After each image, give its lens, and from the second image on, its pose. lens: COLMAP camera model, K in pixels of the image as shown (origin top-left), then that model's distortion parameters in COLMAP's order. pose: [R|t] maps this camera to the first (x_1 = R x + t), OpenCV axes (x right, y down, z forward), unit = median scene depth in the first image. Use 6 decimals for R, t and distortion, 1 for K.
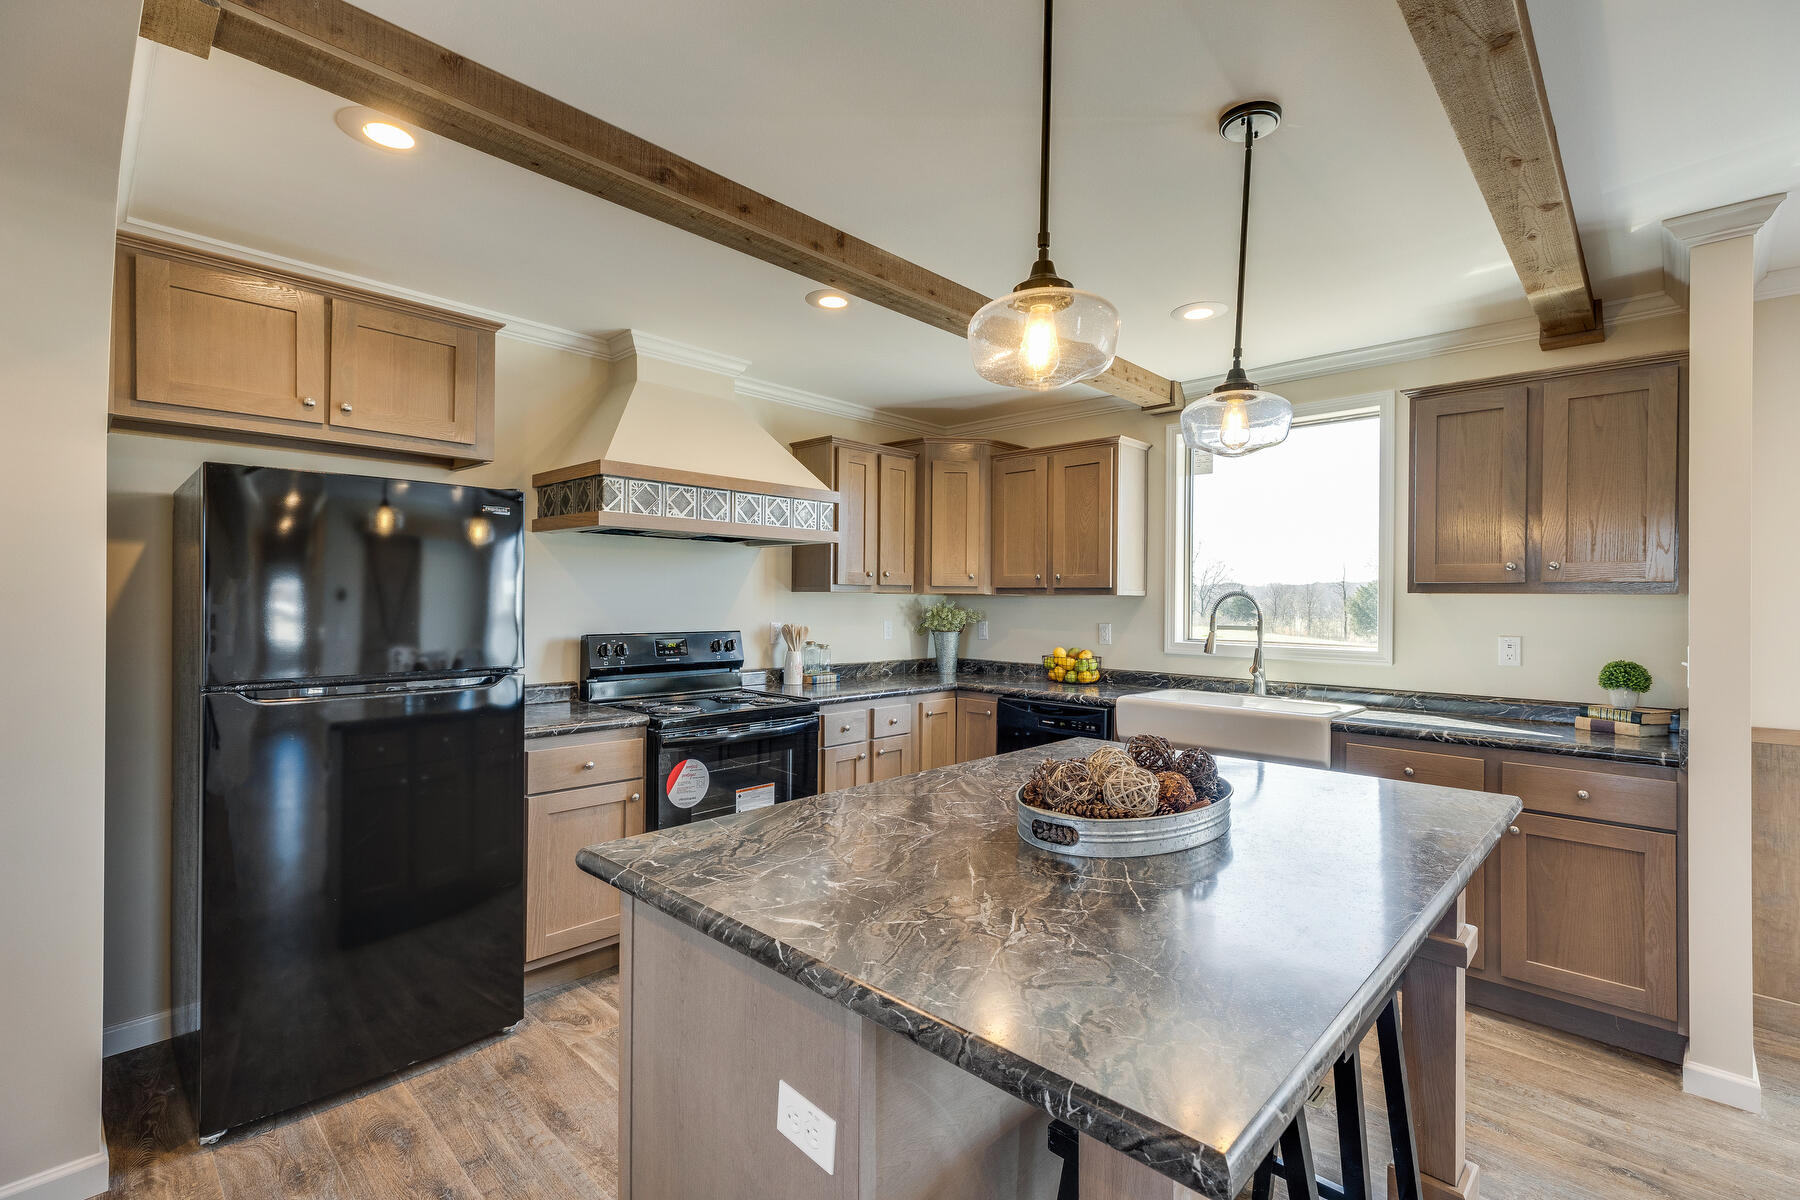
lens RADIAL K [[798.7, 0, 895.0], [0, 798.7, 601.7], [0, 0, 1]] dist [0.001757, 0.000007]
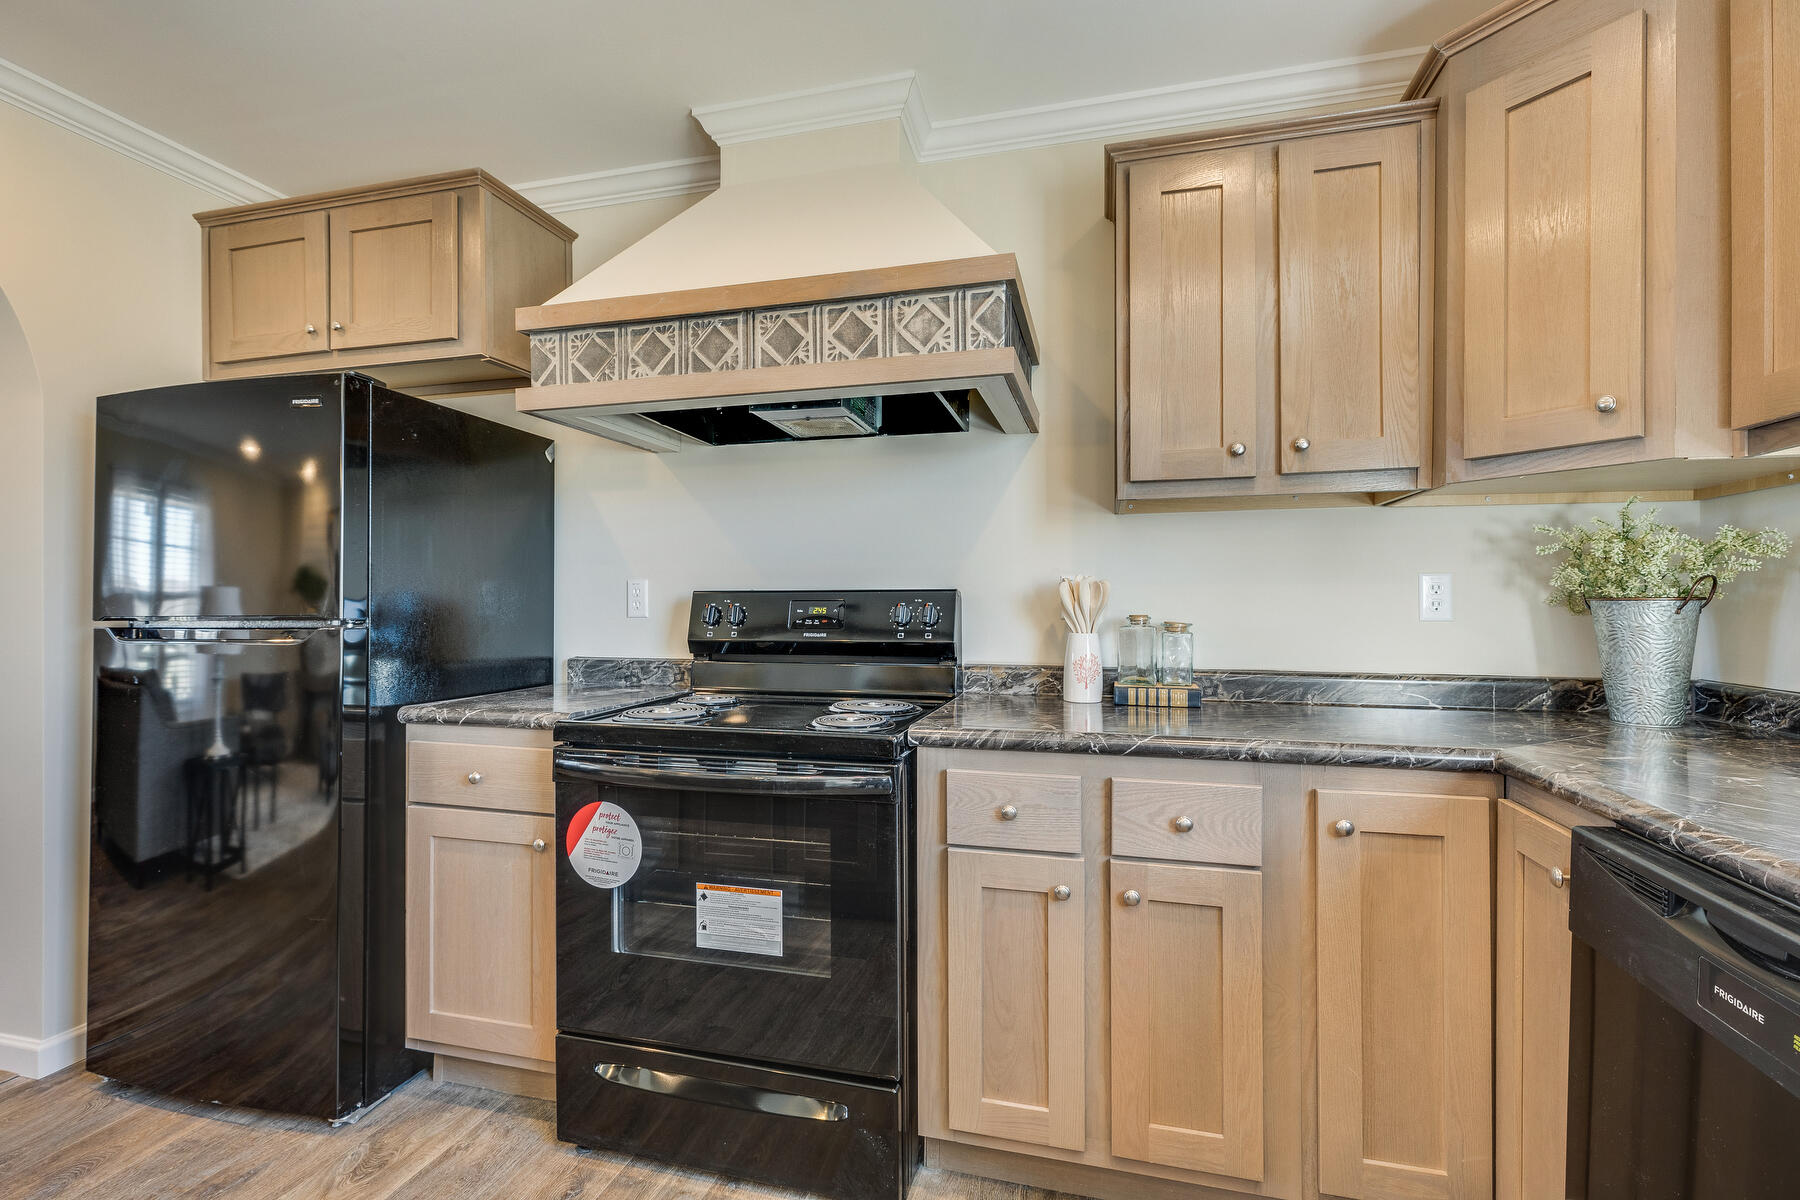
lens RADIAL K [[798.7, 0, 899.9], [0, 798.7, 602.9], [0, 0, 1]] dist [0.001757, 0.000007]
pose [[0.488340, -0.011120, -0.872583, 0.291494], [0.004375, 0.999937, -0.010294, 0.057425], [0.872642, 0.001210, 0.488358, 0.798363]]
